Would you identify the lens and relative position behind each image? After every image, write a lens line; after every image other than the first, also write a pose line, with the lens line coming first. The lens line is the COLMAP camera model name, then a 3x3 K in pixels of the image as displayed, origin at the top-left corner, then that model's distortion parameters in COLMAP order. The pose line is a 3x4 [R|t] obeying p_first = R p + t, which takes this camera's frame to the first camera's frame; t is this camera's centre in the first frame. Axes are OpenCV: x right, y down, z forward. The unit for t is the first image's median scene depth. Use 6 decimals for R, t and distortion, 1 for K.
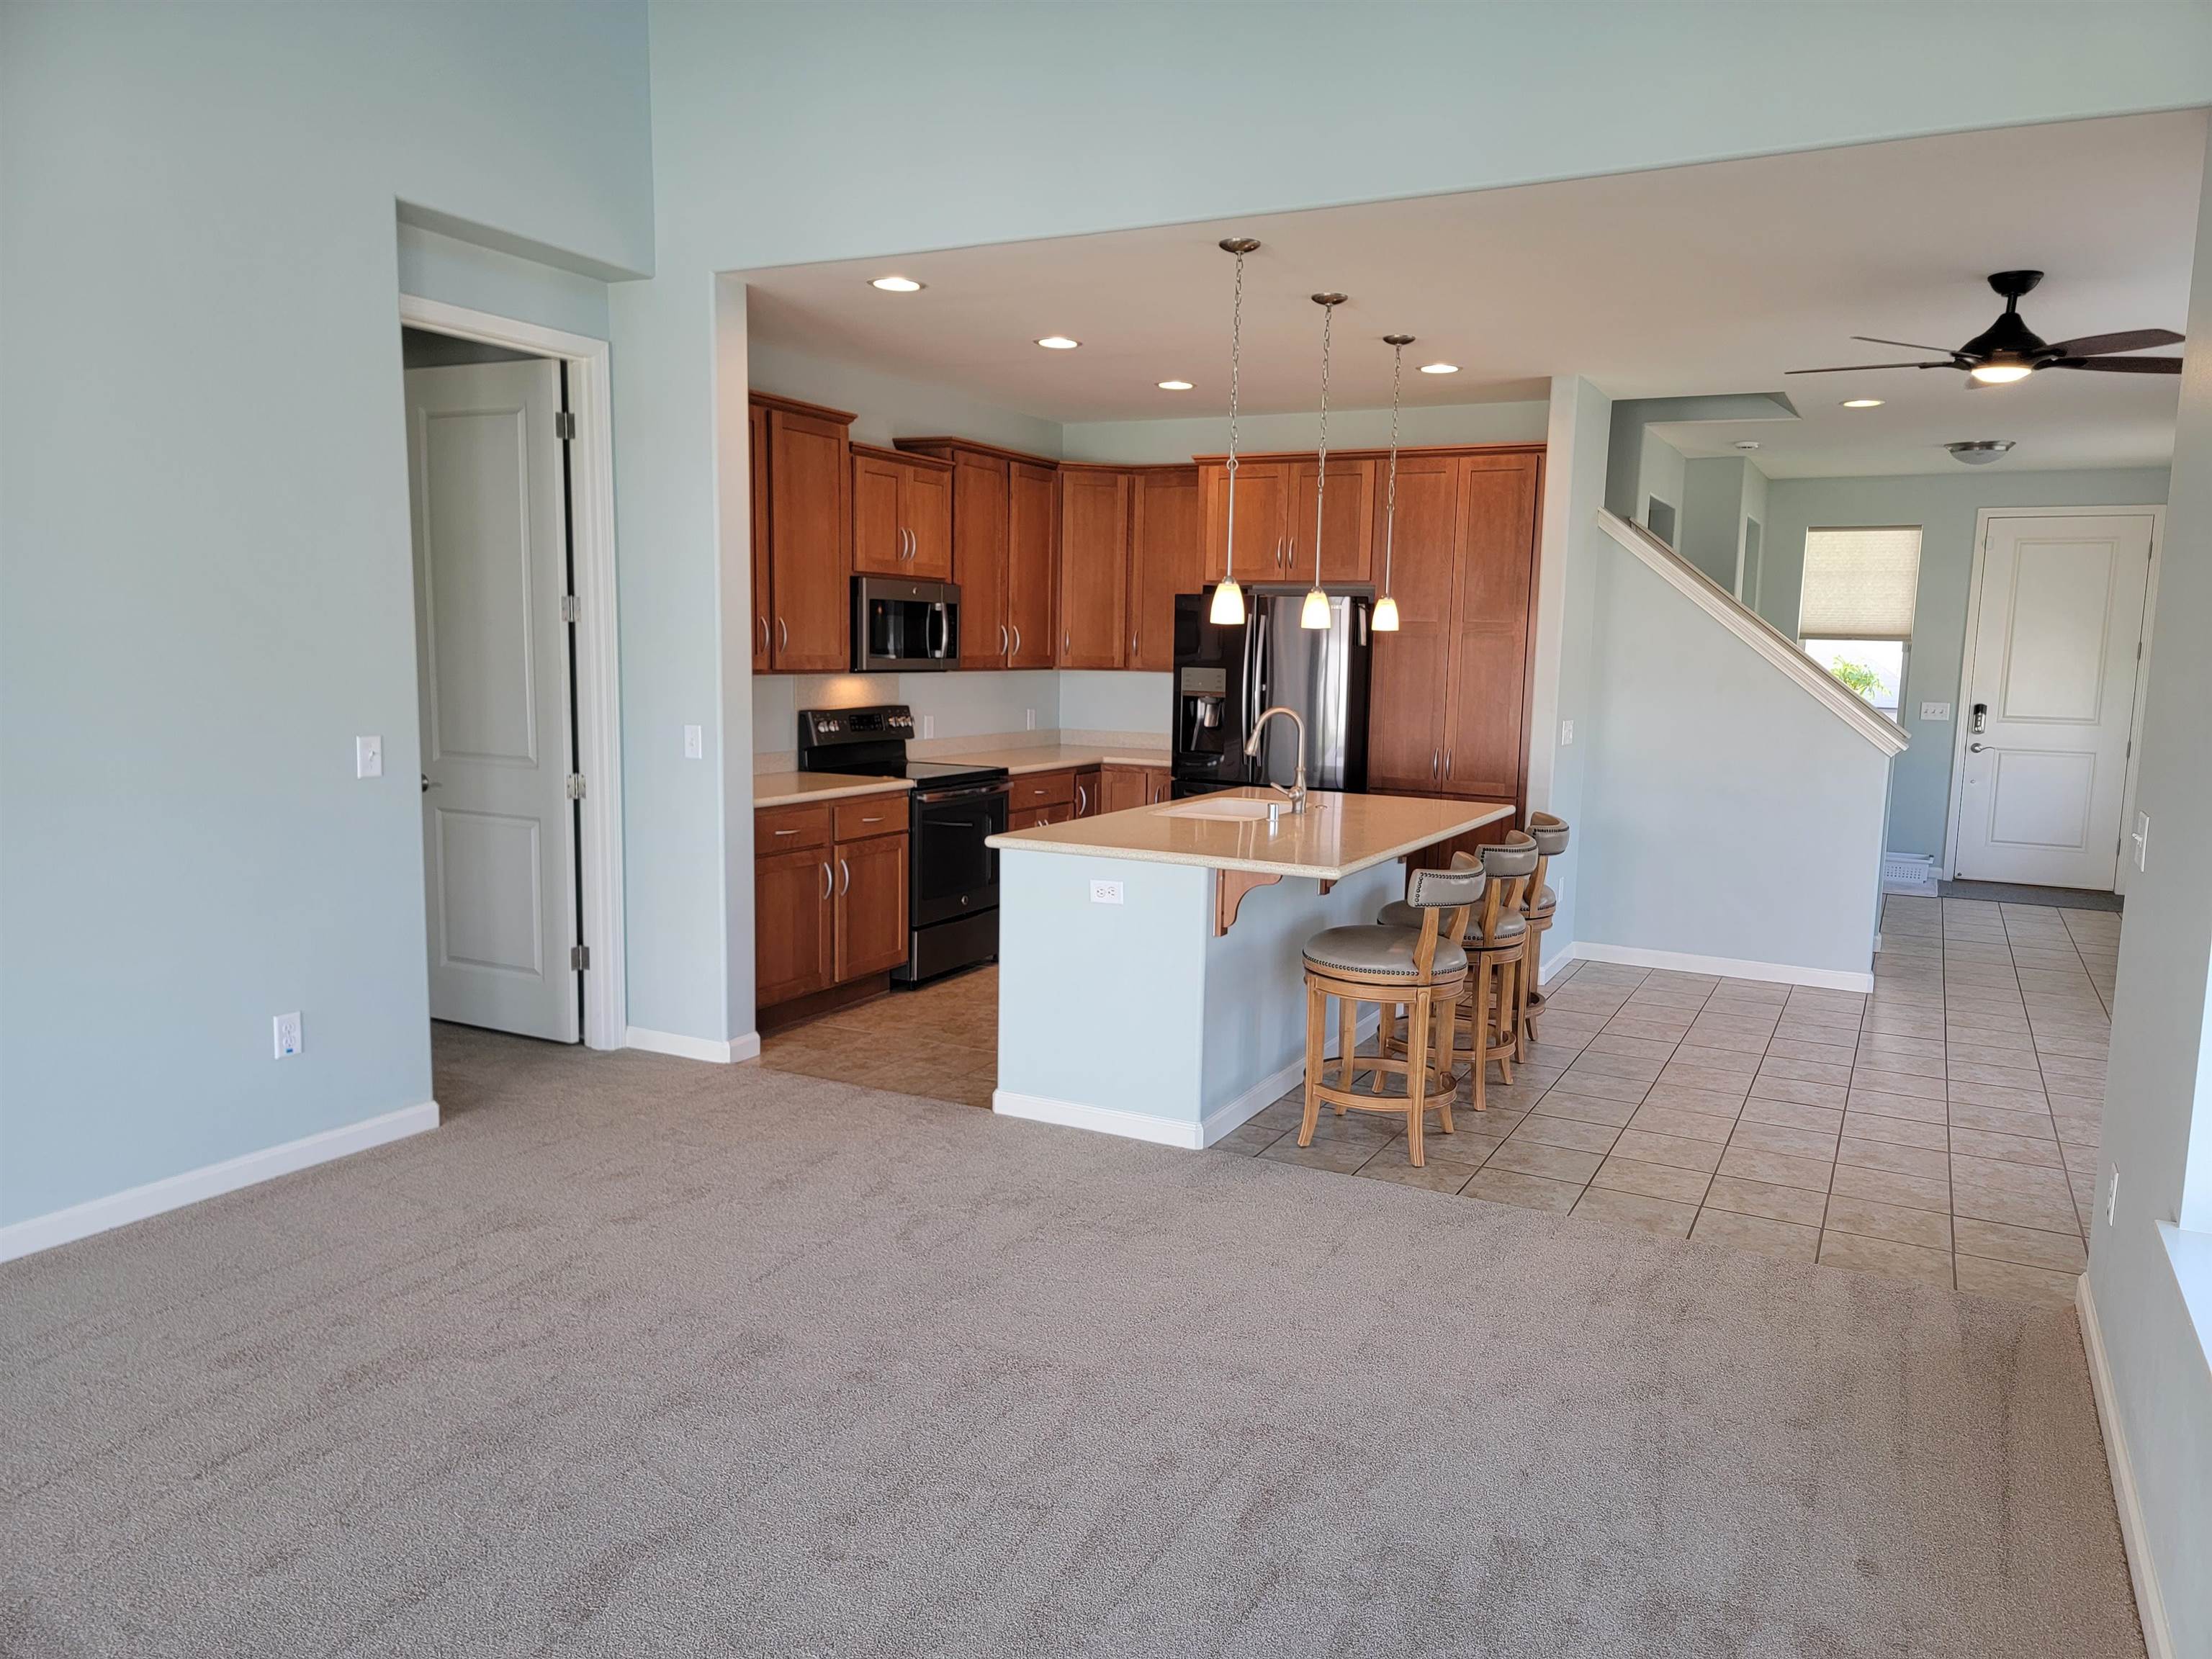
lens RADIAL K [[1542.3, 0, 1125.8], [0, 1542.3, 821.3], [0, 0, 1]] dist [0.077536, -0.069388]
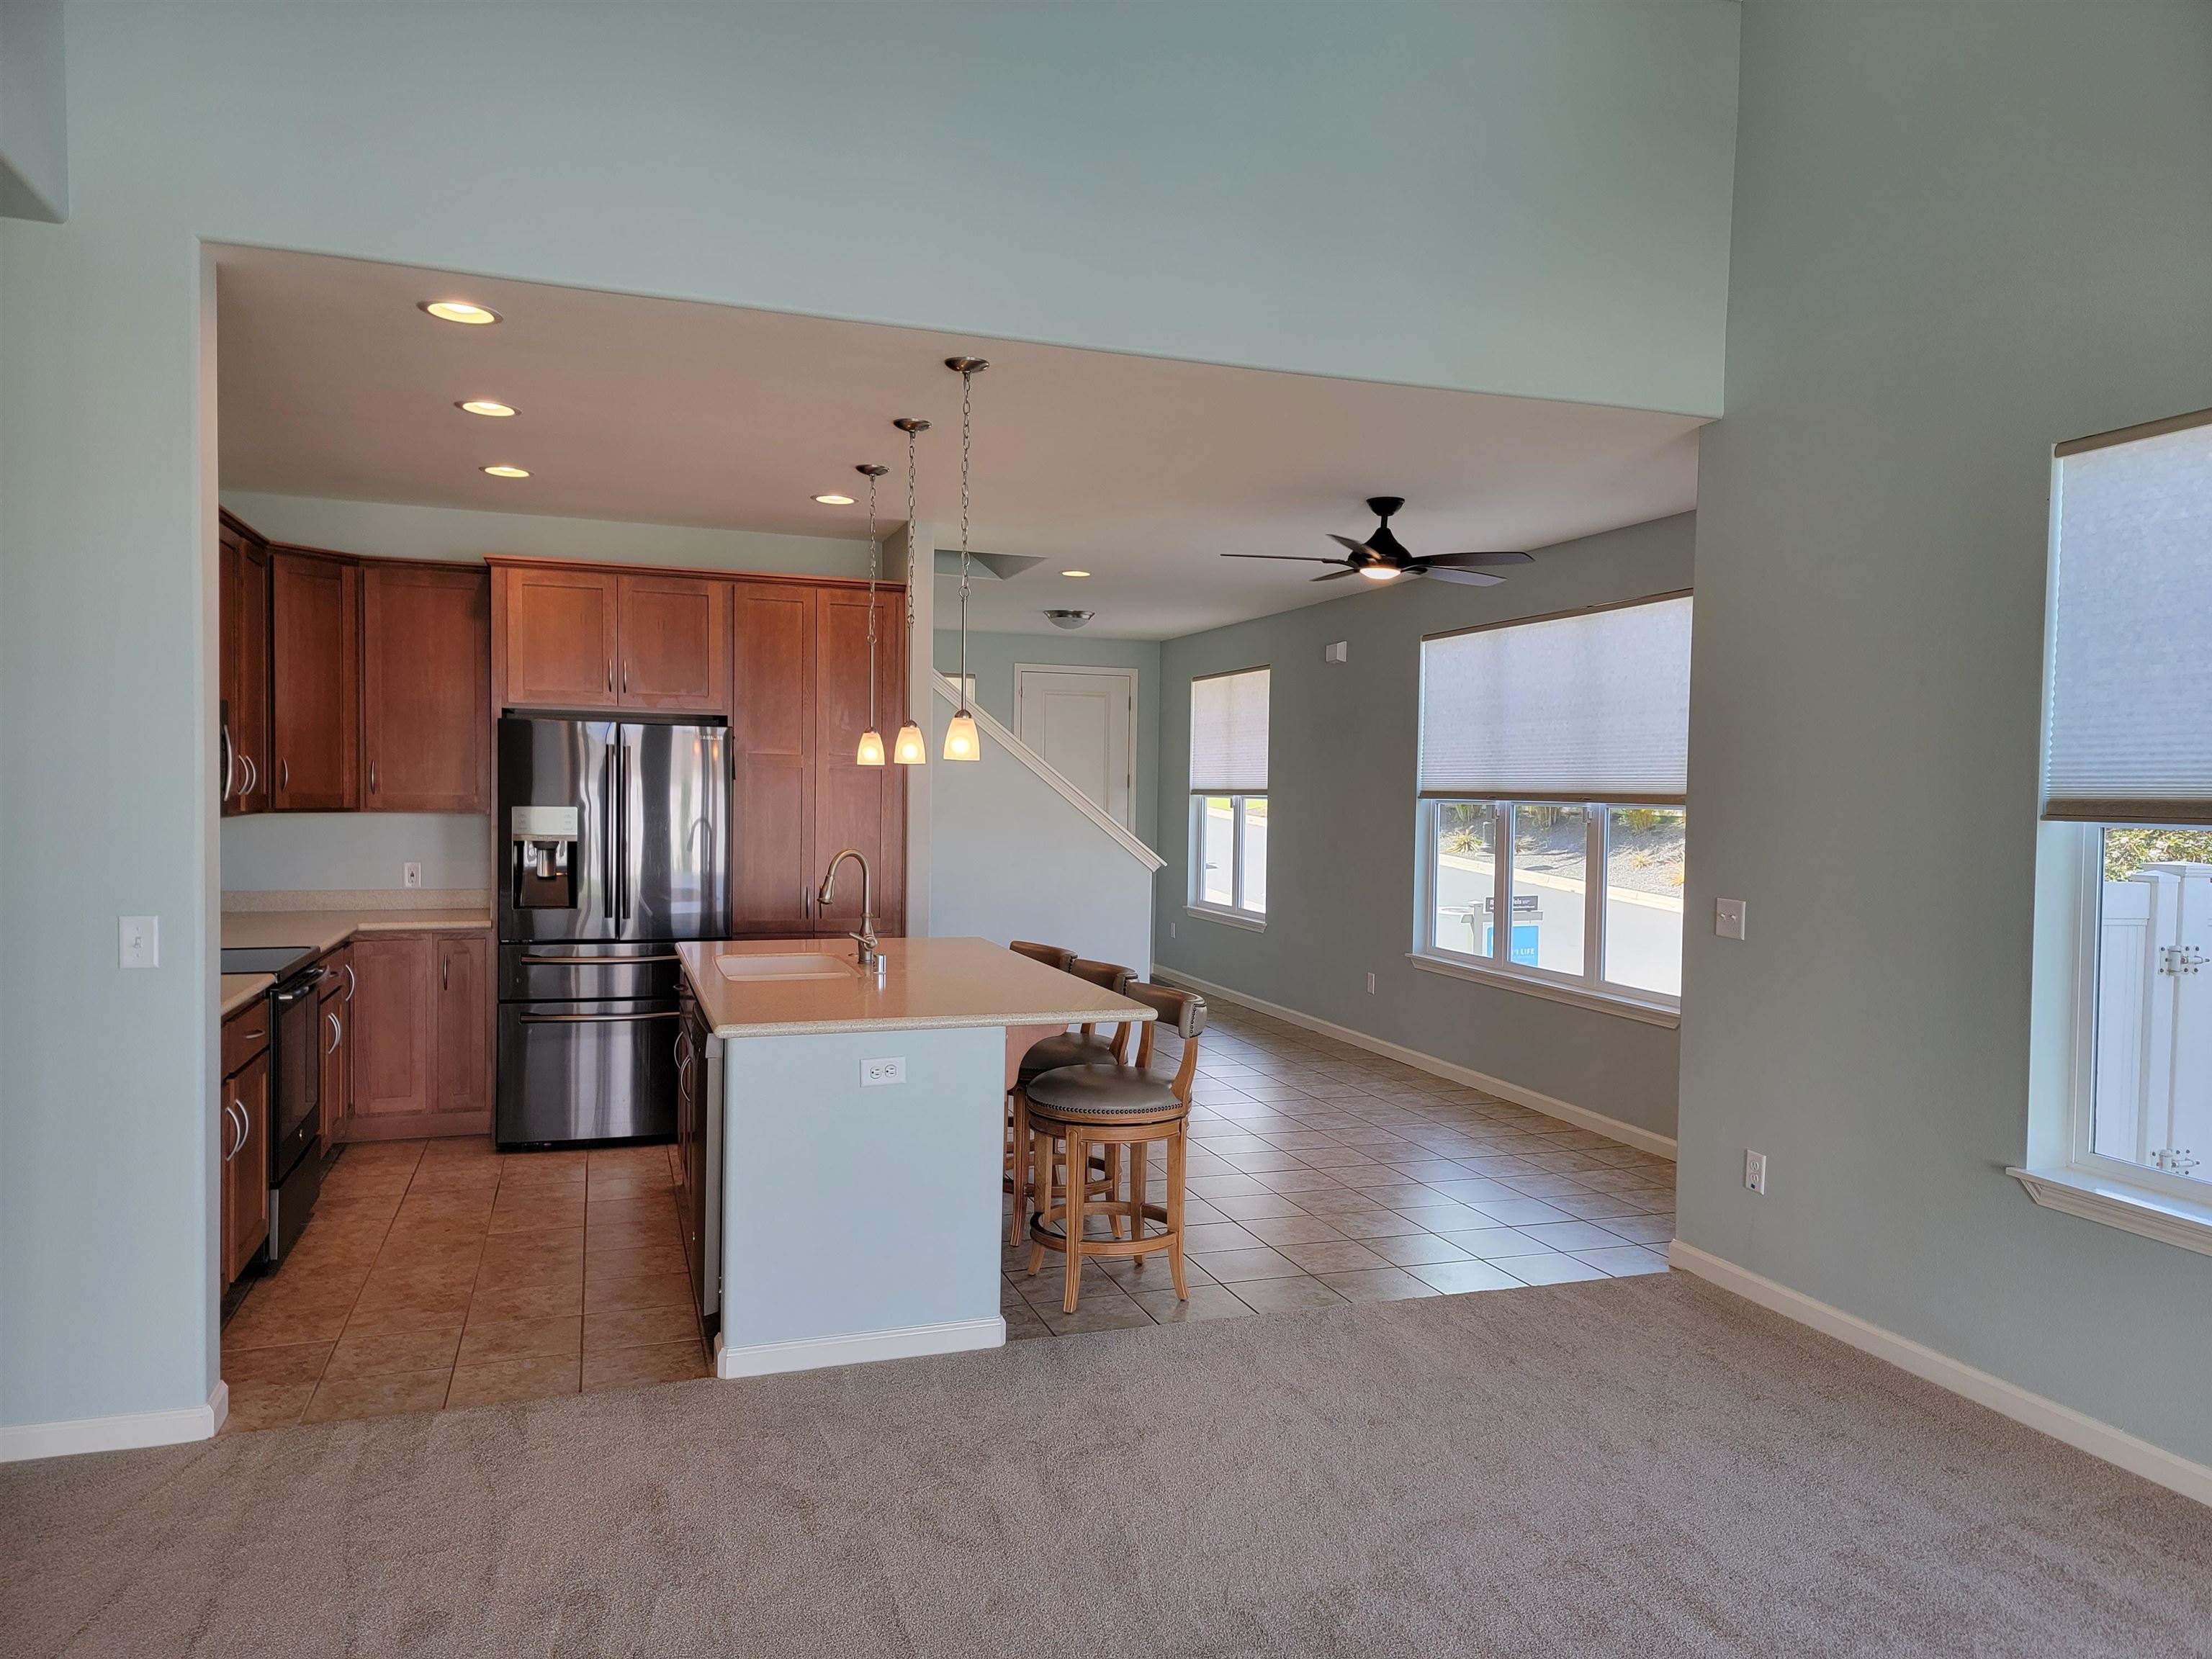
lens RADIAL K [[1536.2, 0, 1154.9], [0, 1536.2, 835.5], [0, 0, 1]] dist [0.069668, -0.067171]
pose [[0.679360, -0.034230, 0.733007, -0.366910], [0.086706, 0.995658, -0.033865, -0.029180], [-0.728665, 0.086563, 0.679378, 0.205050]]
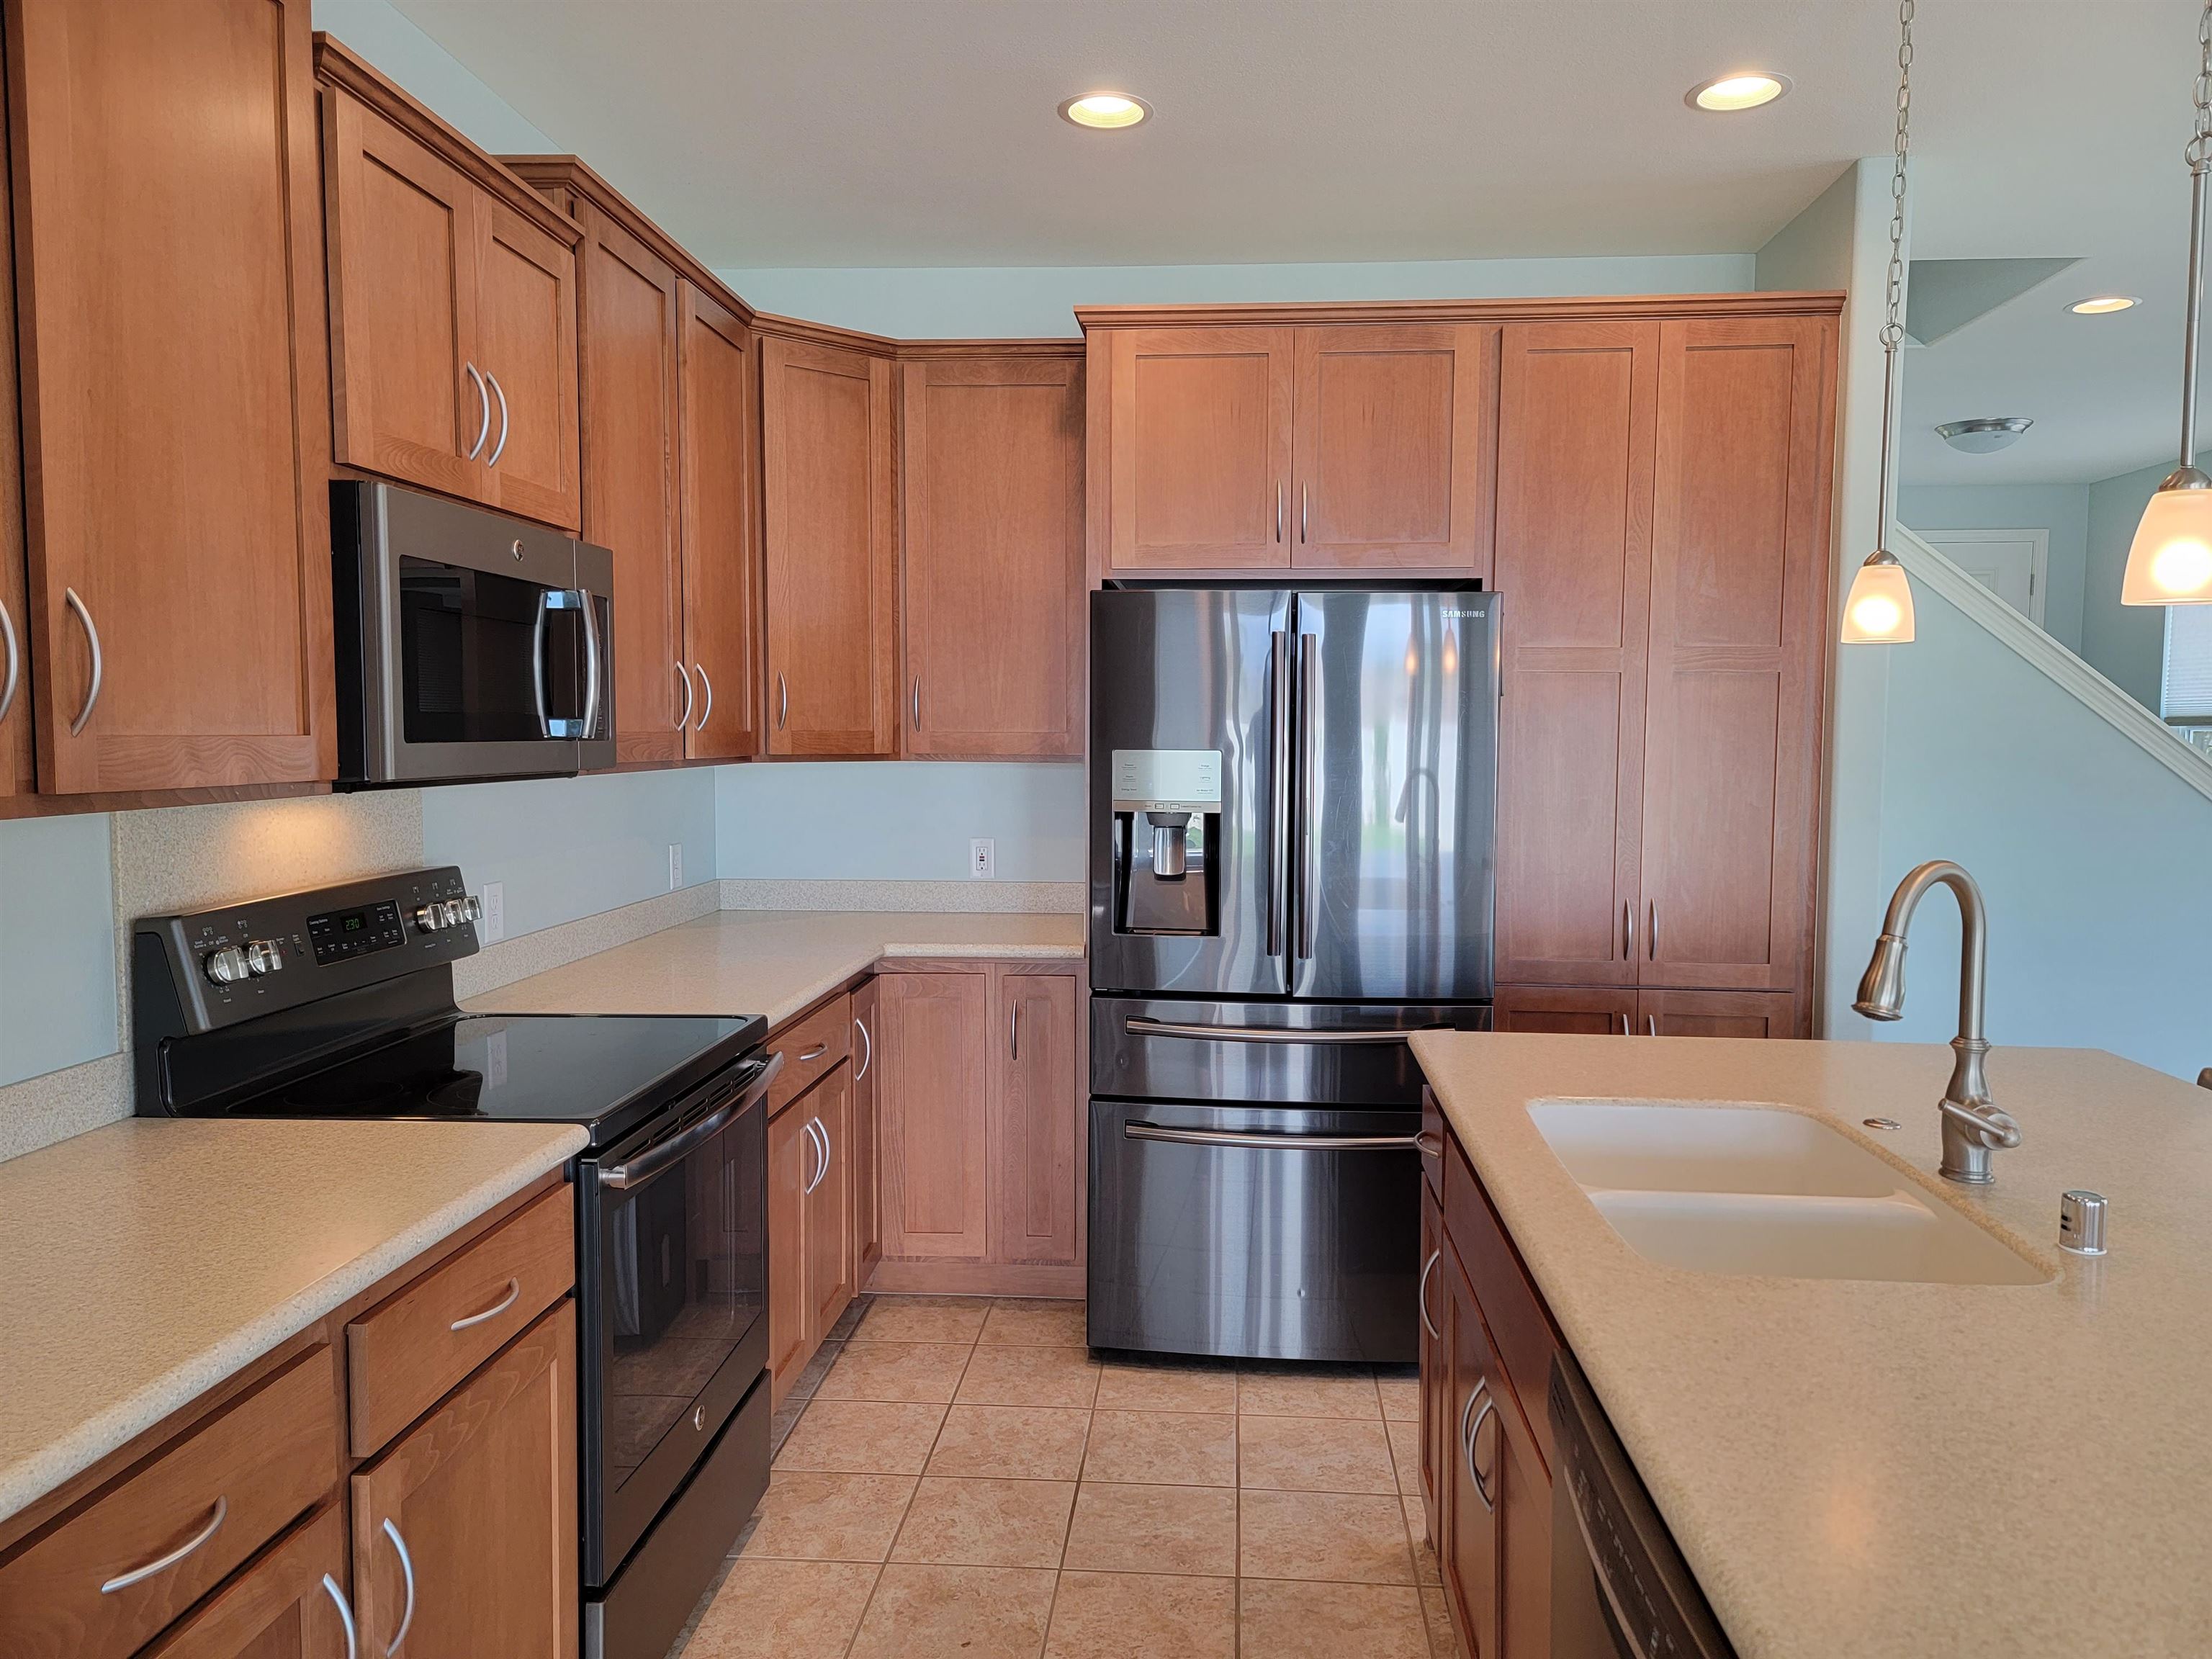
lens RADIAL K [[1542.3, 0, 1125.8], [0, 1542.3, 821.3], [0, 0, 1]] dist [0.077536, -0.069388]
pose [[0.919239, -0.040811, 0.391579, -0.150889], [0.061256, 0.997326, -0.039856, -0.065793], [-0.388905, 0.060624, 0.919281, 0.630964]]
